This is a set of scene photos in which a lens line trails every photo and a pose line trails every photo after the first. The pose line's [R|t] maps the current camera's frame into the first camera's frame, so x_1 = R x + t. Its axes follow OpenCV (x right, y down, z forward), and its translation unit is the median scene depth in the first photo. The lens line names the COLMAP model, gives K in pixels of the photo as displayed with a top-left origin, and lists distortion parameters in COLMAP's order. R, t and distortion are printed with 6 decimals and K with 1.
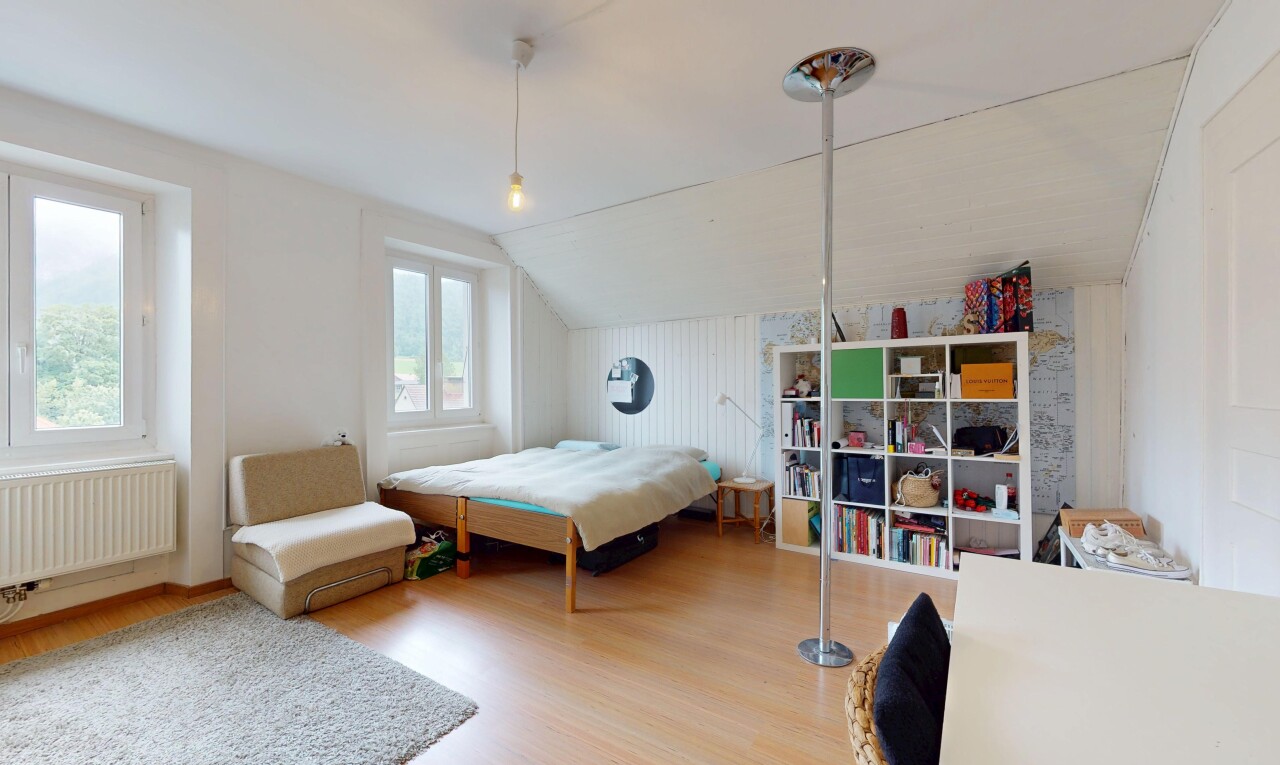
lens RADIAL K [[501.9, 0, 641.5], [0, 501.9, 379.6], [0, 0, 1]] dist [-0.007713, -0.000083]
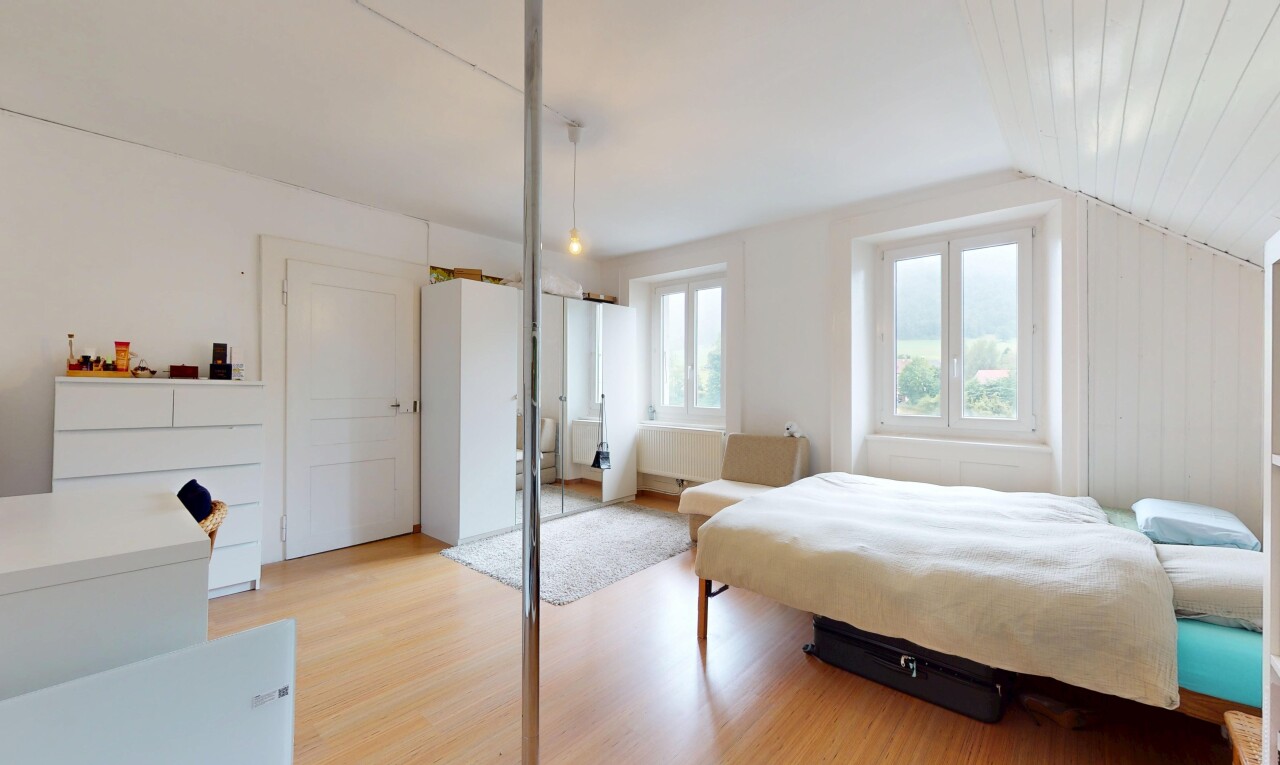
lens RADIAL K [[501.9, 0, 640.5], [0, 501.9, 384.3], [0, 0, 1]] dist [-0.007713, -0.000083]
pose [[-0.139665, -0.007085, -0.990173, 0.483614], [-0.004459, 0.999969, -0.006526, 0.014910], [0.990189, 0.003504, -0.139692, 0.640111]]
